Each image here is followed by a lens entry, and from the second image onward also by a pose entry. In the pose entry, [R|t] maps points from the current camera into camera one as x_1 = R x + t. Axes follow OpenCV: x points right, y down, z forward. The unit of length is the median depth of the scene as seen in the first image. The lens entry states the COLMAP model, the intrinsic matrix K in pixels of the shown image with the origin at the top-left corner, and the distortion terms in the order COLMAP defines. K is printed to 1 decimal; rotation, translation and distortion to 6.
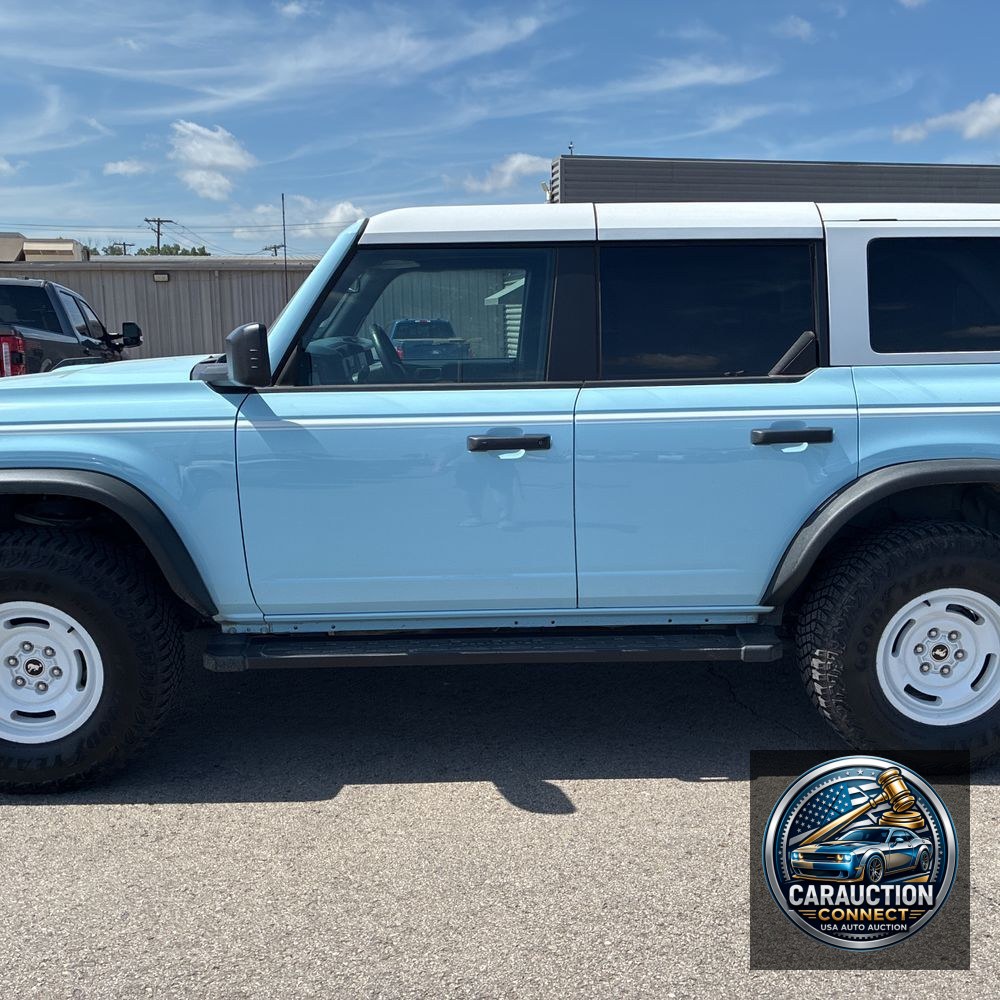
lens RADIAL K [[1034.5, 0, 506.4], [0, 1034.5, 464.6], [0, 0, 1]] dist [0.010682, -0.003222]
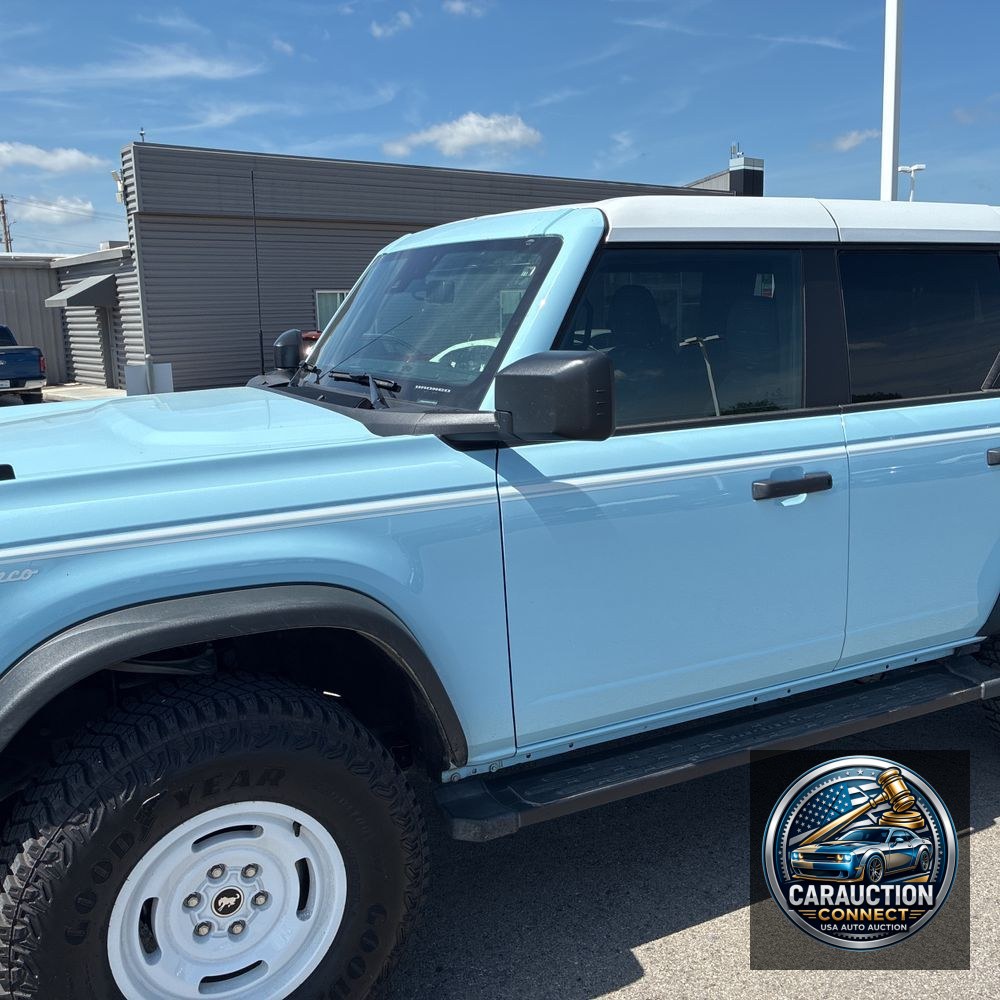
lens RADIAL K [[1040.3, 0, 496.5], [0, 1040.3, 473.4], [0, 0, 1]] dist [0.026561, 0.003216]
pose [[0.898598, -0.078181, 0.431752, -0.551619], [0.075442, 0.996873, 0.023496, -0.066756], [-0.432239, 0.011458, 0.901686, 0.341256]]
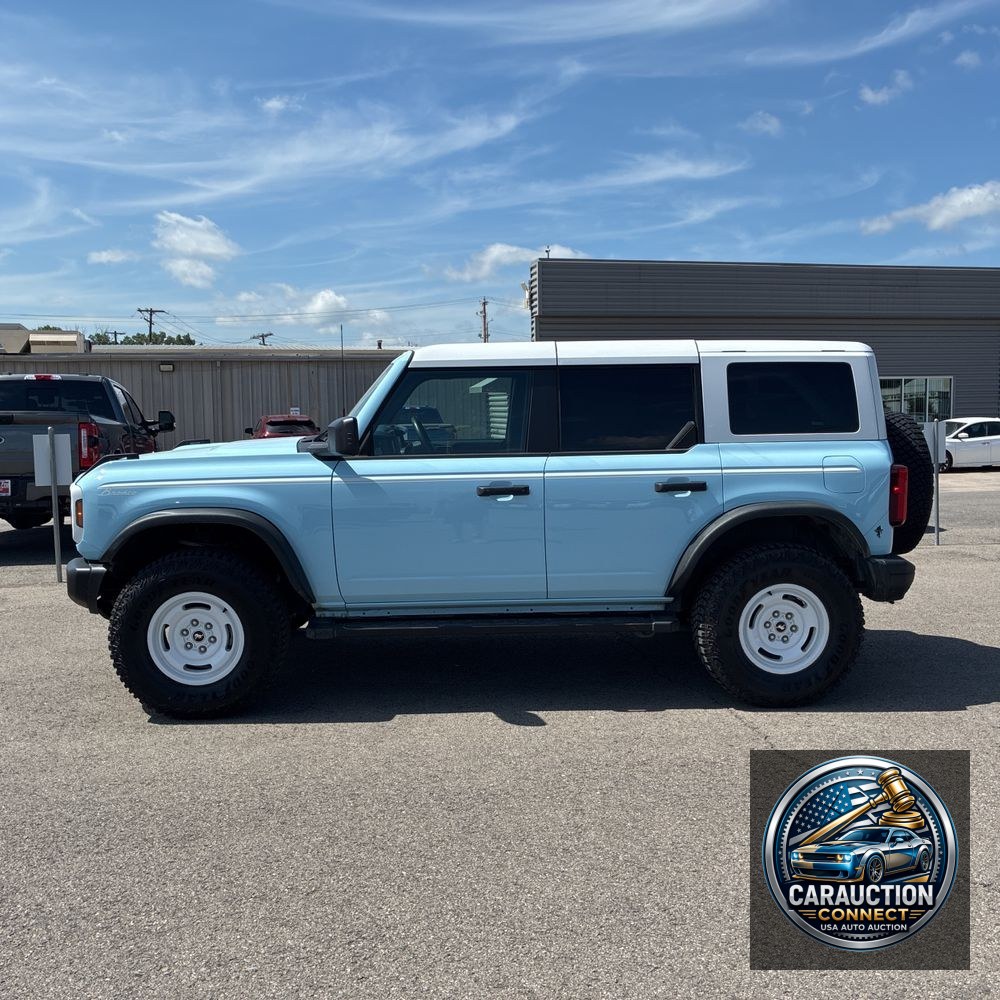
lens RADIAL K [[1040.7, 0, 502.5], [0, 1040.7, 443.0], [0, 0, 1]] dist [0.017401, 0.014680]
pose [[0.999889, -0.001557, 0.014792, -0.021136], [0.003060, 0.994768, -0.102116, 0.066732], [-0.014556, 0.102150, 0.994663, -0.582488]]
